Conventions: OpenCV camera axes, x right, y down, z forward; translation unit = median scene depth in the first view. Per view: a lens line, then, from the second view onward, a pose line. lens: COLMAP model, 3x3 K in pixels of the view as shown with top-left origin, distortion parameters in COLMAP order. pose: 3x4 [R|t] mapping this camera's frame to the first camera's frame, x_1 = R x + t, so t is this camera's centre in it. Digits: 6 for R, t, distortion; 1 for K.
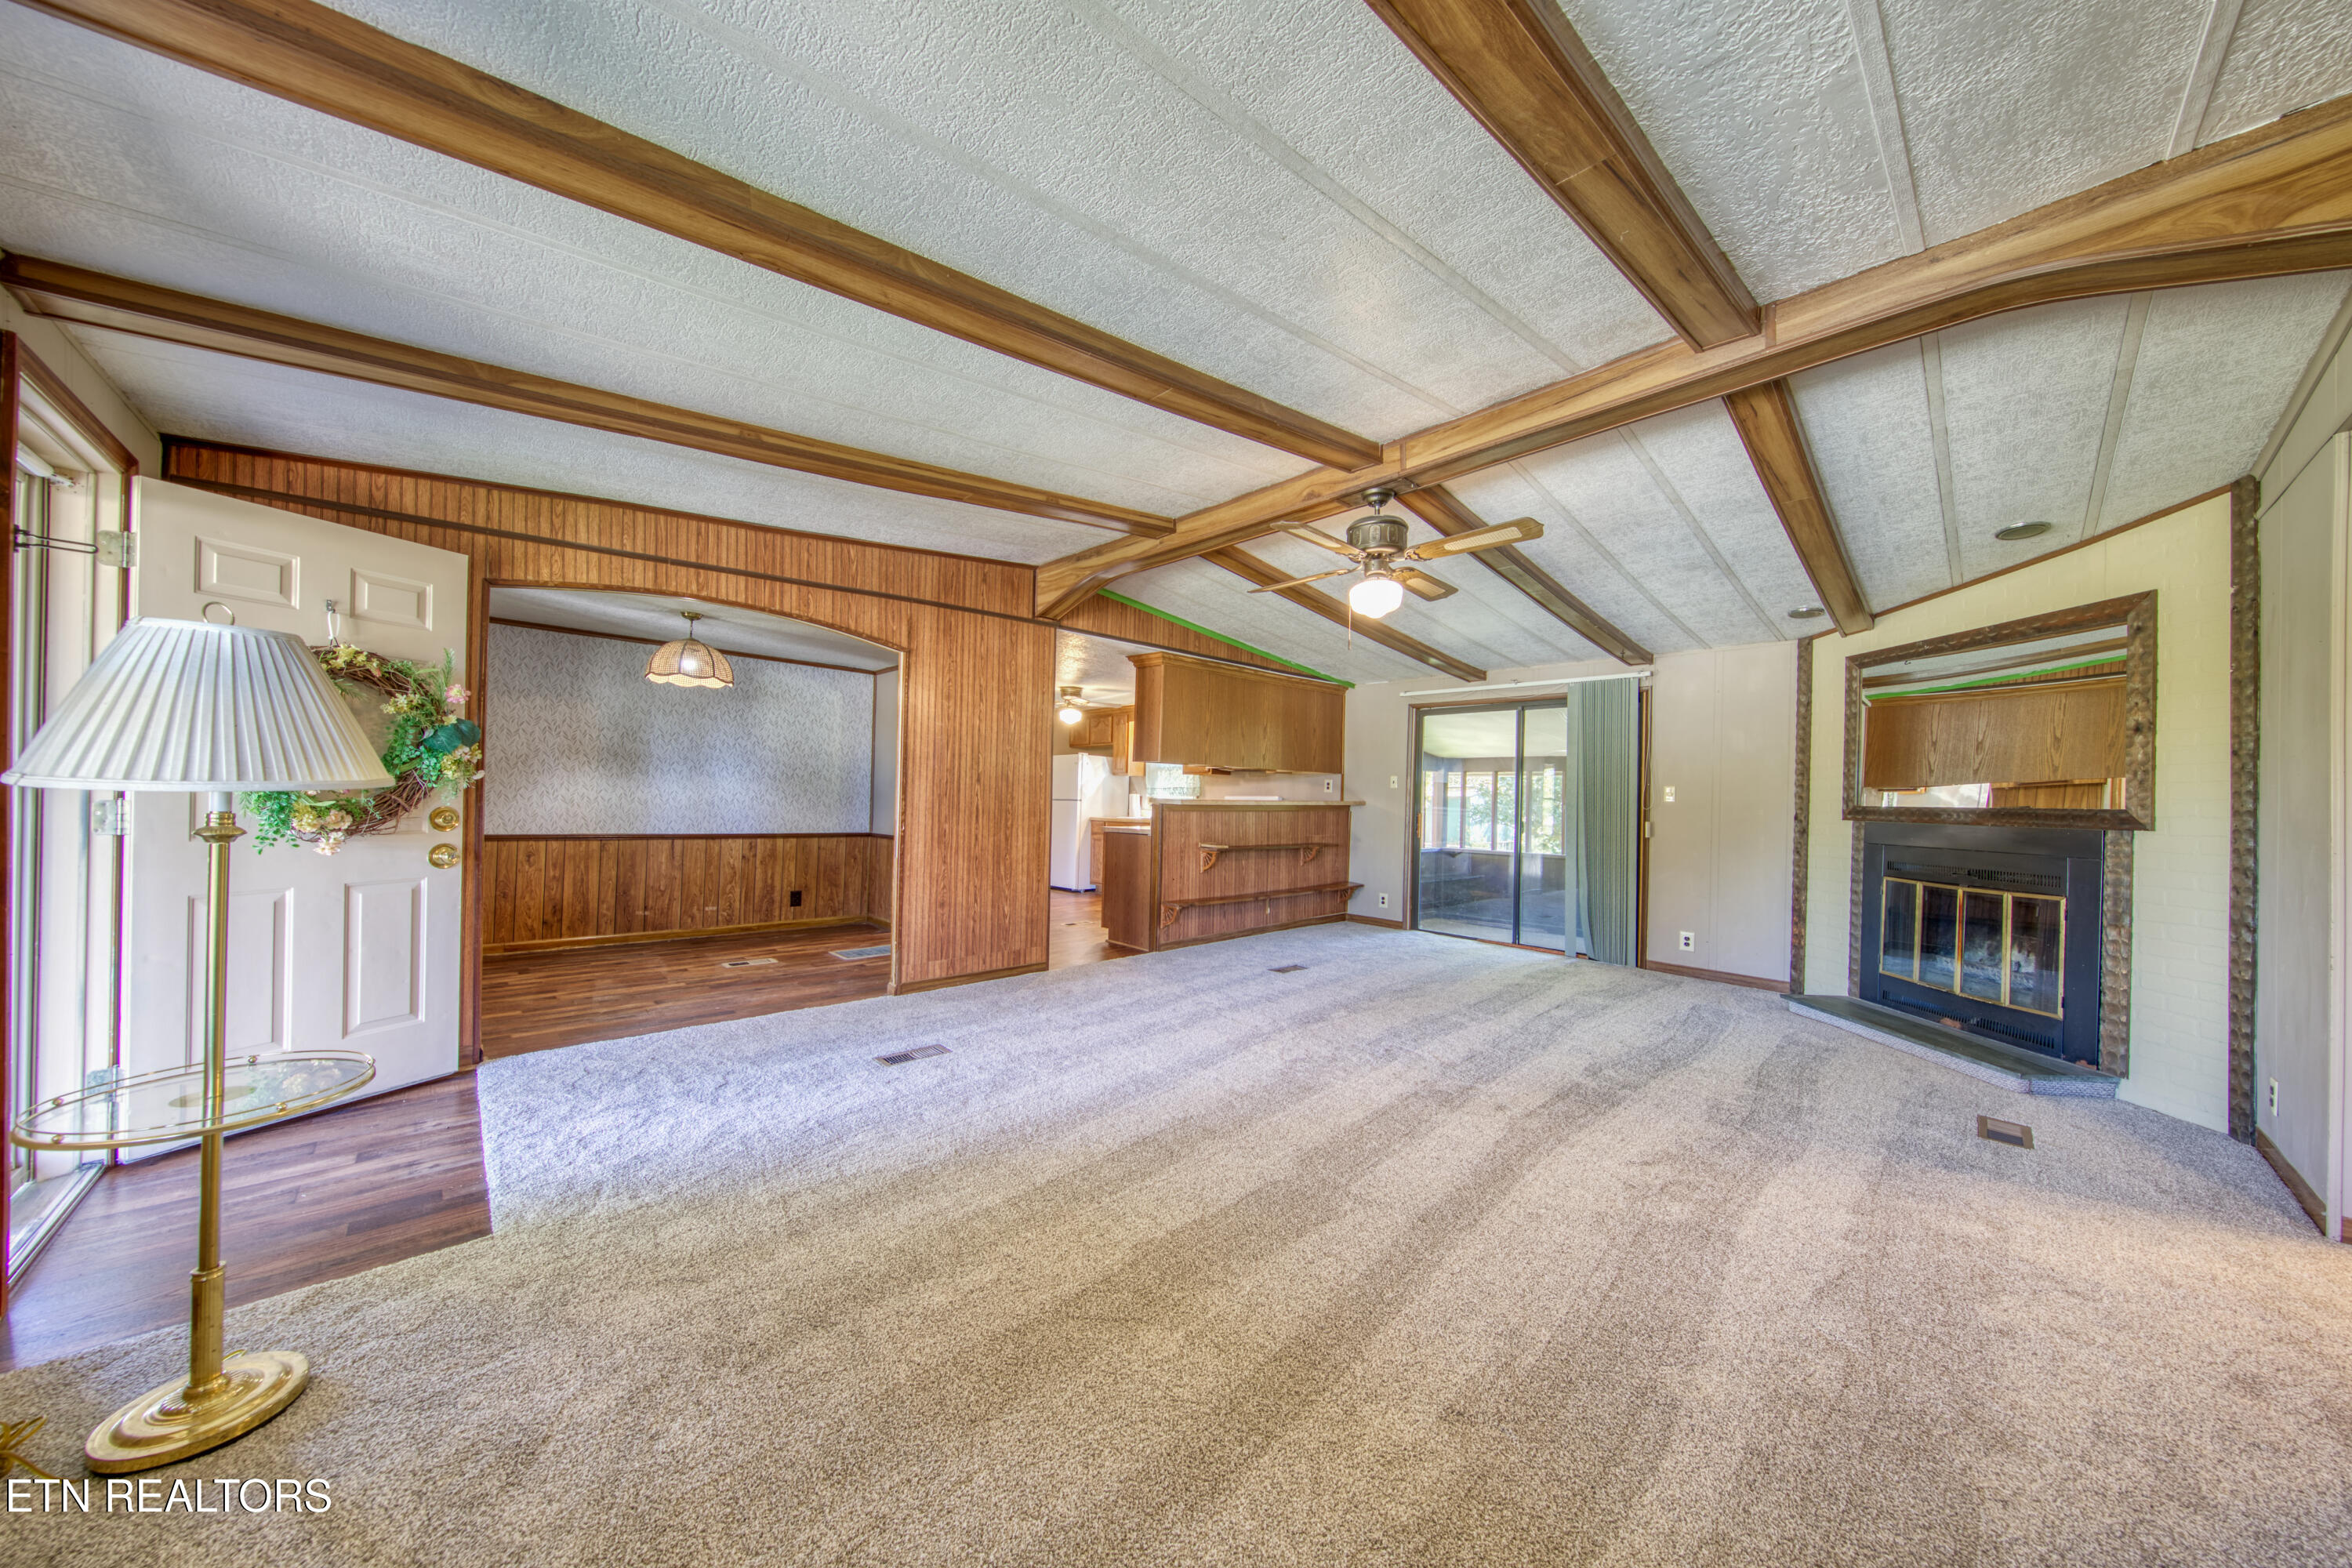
lens RADIAL K [[746.6, 0, 1206.8], [0, 746.6, 785.8], [0, 0, 1]] dist [0.000105, -0.000024]
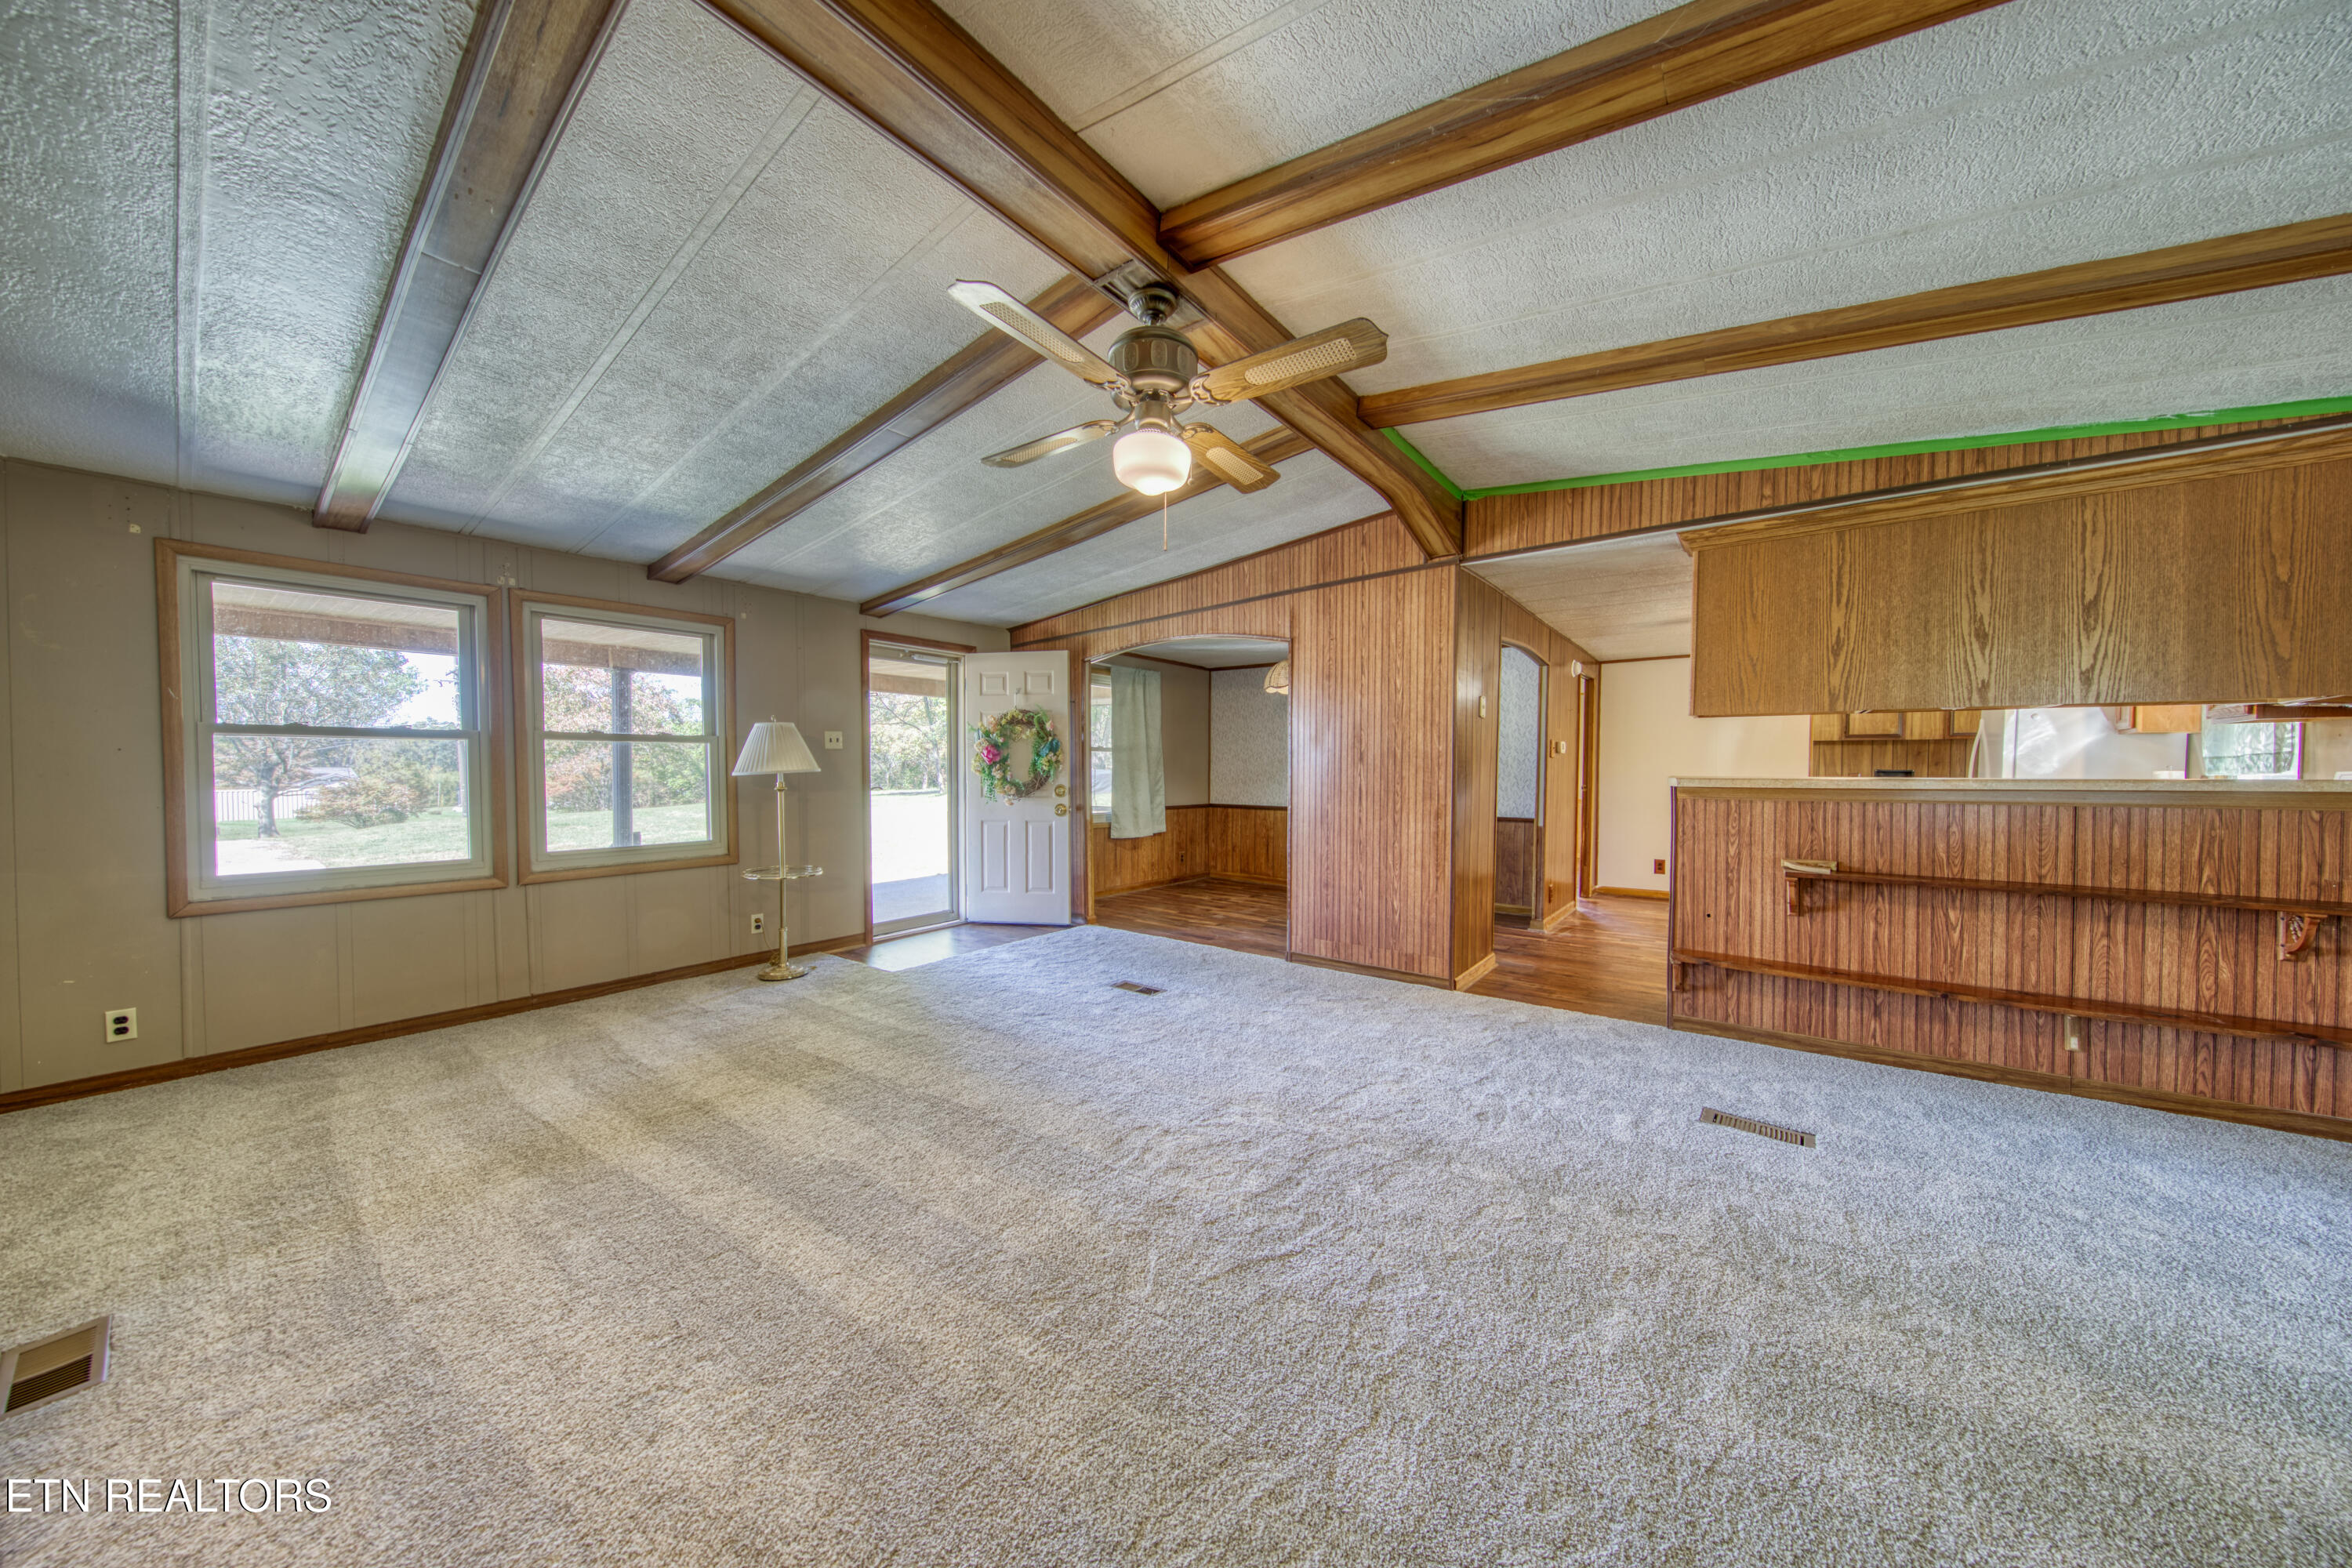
lens RADIAL K [[792.7, 0, 1176.0], [0, 792.7, 784.0], [0, 0, 1]] dist [-0.000116, -0.000039]
pose [[0.137790, -0.004833, -0.990450, 0.653241], [0.016057, 0.999868, -0.002645, 0.022686], [0.990331, -0.015539, 0.137849, 0.642034]]
